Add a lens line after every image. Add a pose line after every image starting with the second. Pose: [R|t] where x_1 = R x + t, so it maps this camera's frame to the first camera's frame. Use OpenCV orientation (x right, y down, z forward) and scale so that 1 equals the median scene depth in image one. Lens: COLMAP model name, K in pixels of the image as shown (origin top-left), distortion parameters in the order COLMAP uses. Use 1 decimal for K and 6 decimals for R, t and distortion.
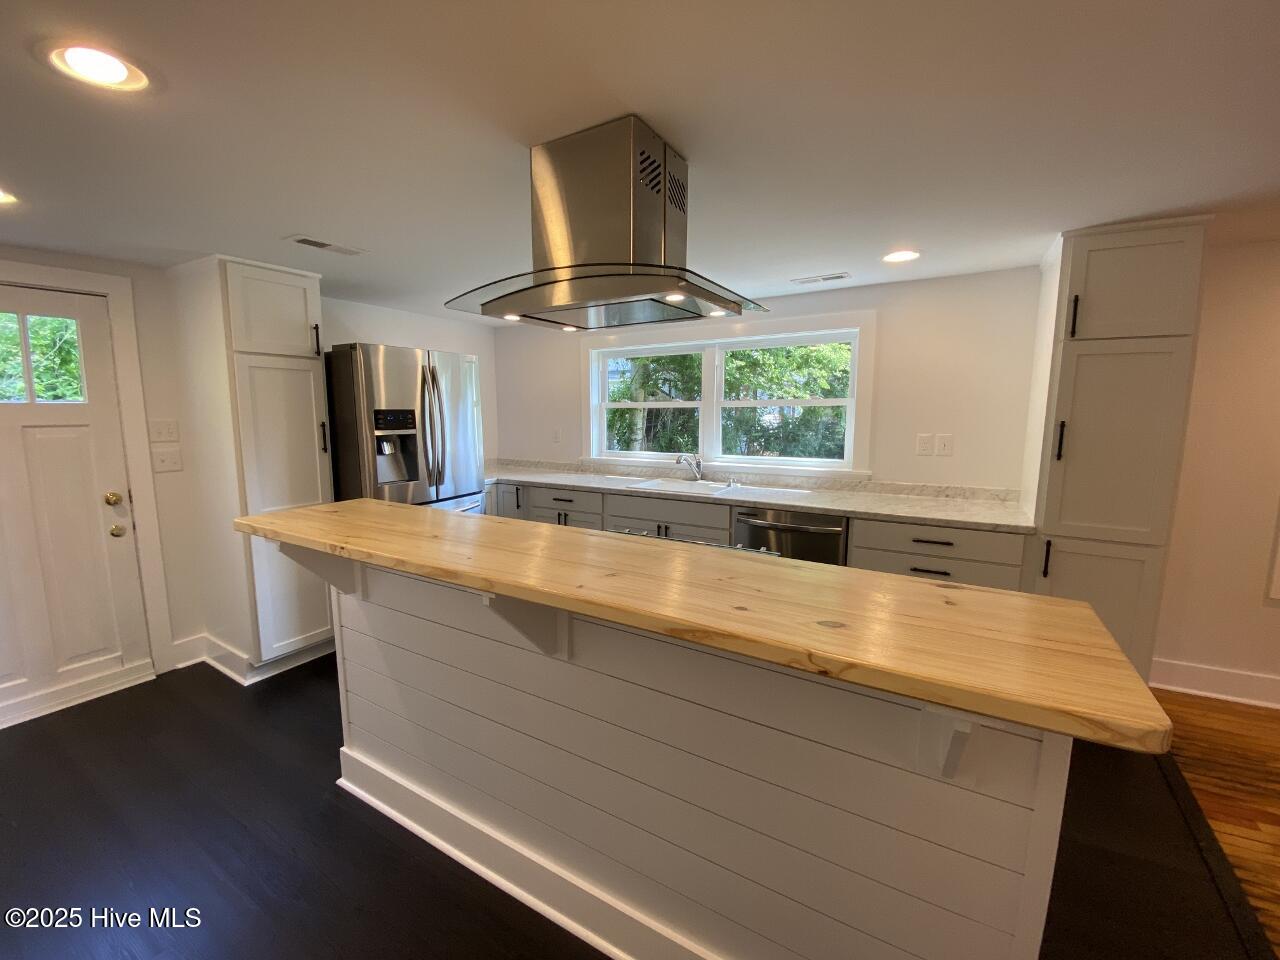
lens RADIAL K [[517.6, 0, 635.5], [0, 517.6, 476.4], [0, 0, 1]] dist [0.018769, -0.017069]
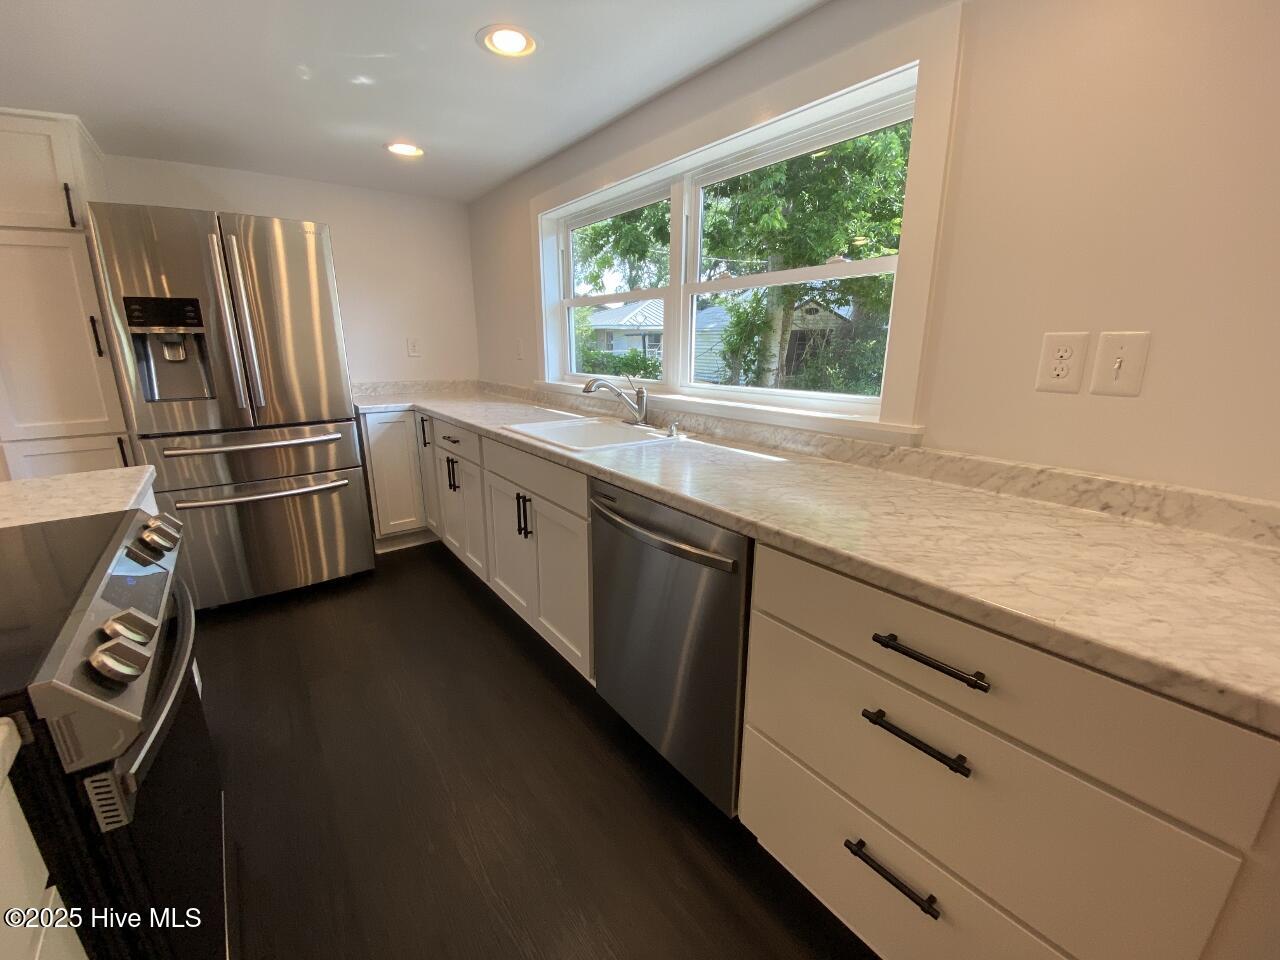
lens RADIAL K [[520.2, 0, 641.9], [0, 520.2, 474.5], [0, 0, 1]] dist [0.015650, -0.017793]
pose [[0.926192, 0.096992, -0.364364, 0.438024], [-0.052558, 0.990124, 0.129968, -0.015050], [0.373371, -0.101225, 0.922143, 0.558556]]
